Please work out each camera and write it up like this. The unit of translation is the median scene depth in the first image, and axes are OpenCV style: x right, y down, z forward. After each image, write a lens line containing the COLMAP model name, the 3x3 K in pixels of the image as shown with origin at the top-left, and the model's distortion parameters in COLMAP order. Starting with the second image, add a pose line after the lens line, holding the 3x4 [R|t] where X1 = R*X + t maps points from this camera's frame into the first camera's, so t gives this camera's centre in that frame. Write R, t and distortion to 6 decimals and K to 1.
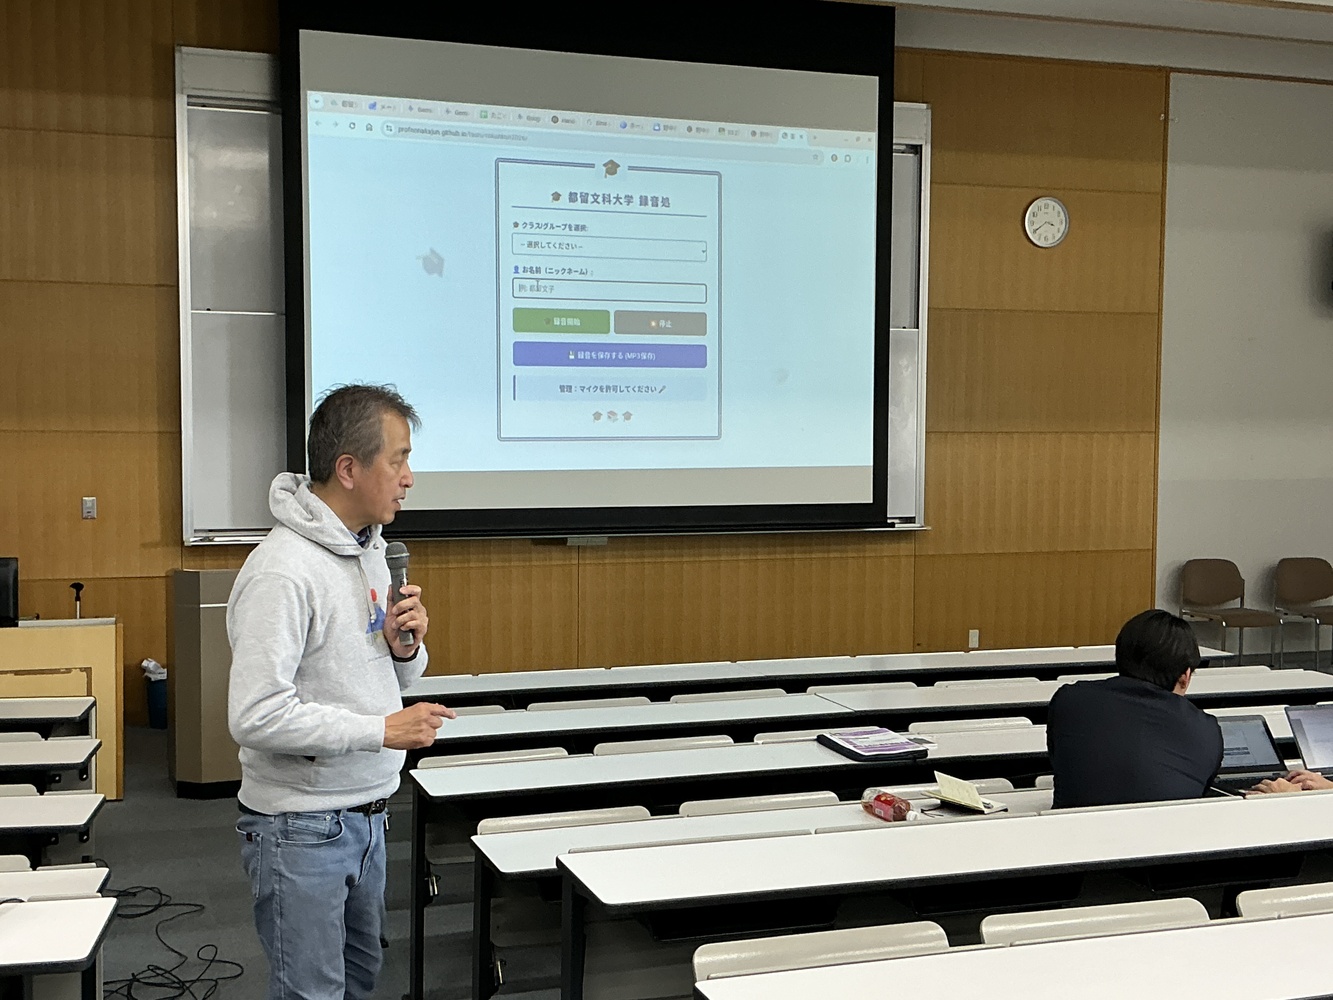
lens RADIAL K [[1627.0, 0, 666.5], [0, 1627.0, 500.0], [0, 0, 1]] dist [0.253058, -0.693605]
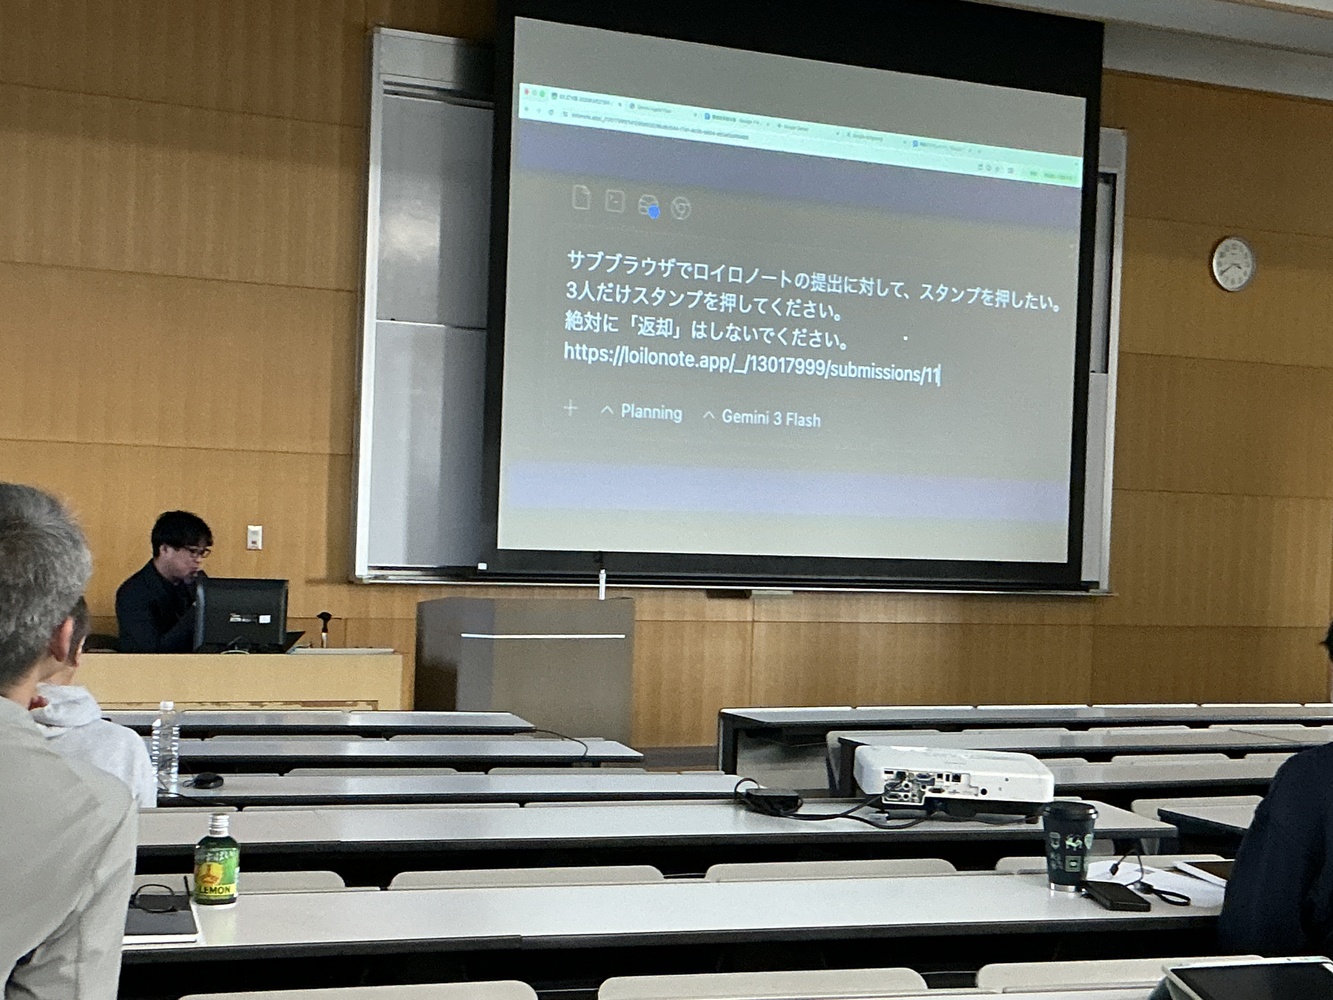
lens RADIAL K [[2142.6, 0, 666.5], [0, 2142.6, 500.0], [0, 0, 1]] dist [0.123308, -0.072726]
pose [[0.990629, 0.035769, 0.131811, -0.260048], [-0.030383, 0.998628, -0.042654, 0.025246], [-0.133155, 0.038250, 0.990357, -0.152281]]
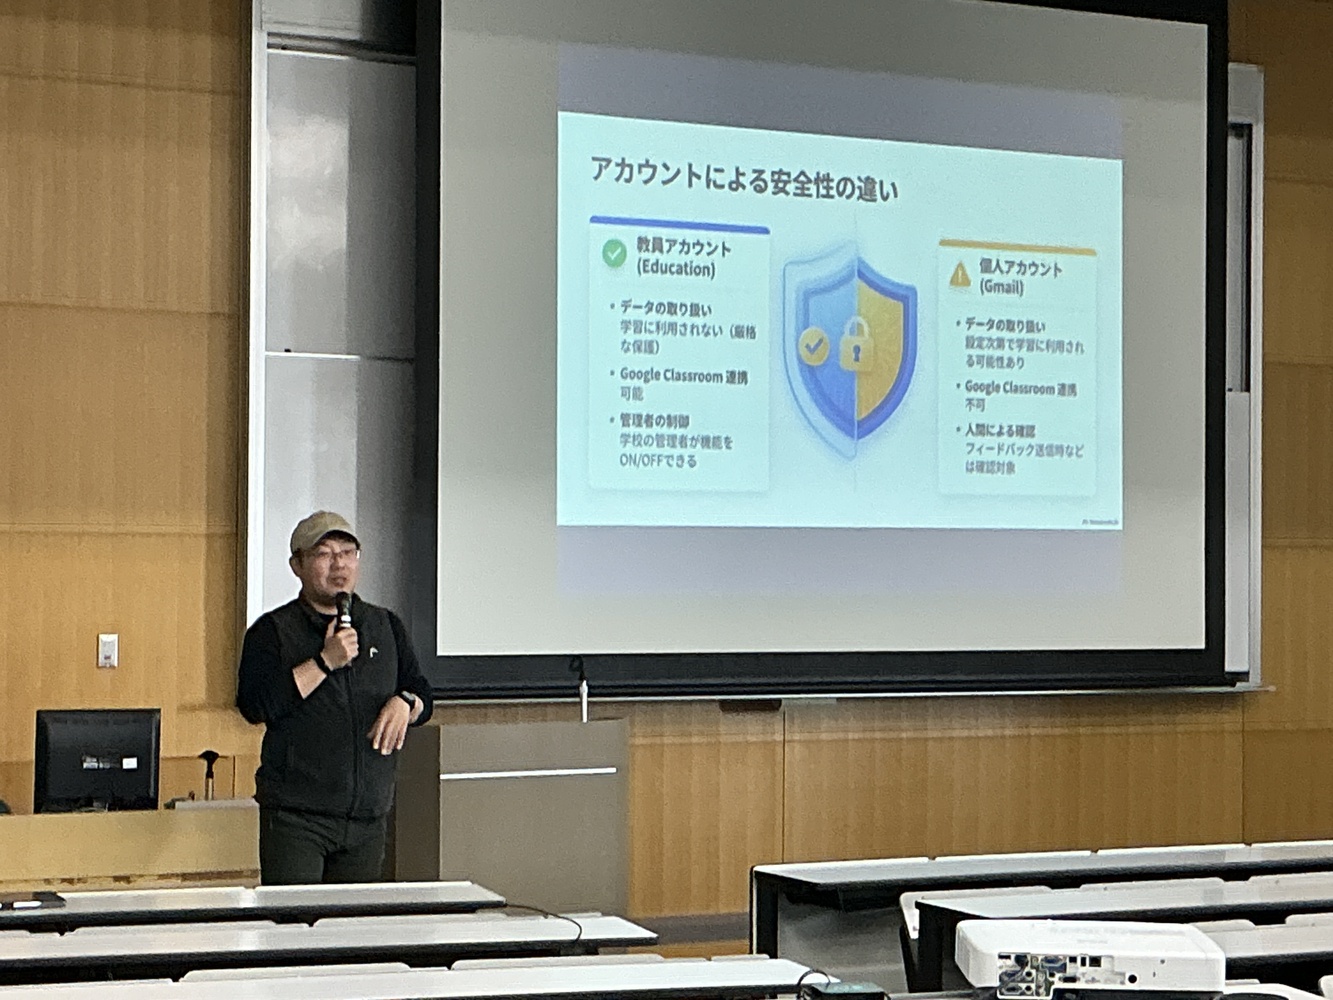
lens RADIAL K [[2910.7, 0, 666.5], [0, 2910.7, 500.0], [0, 0, 1]] dist [0.167994, -0.490732]
pose [[0.990254, 0.007853, 0.139048, -0.268140], [0.001470, 0.997764, -0.066816, 0.021301], [-0.139262, 0.066369, 0.988029, -0.159582]]
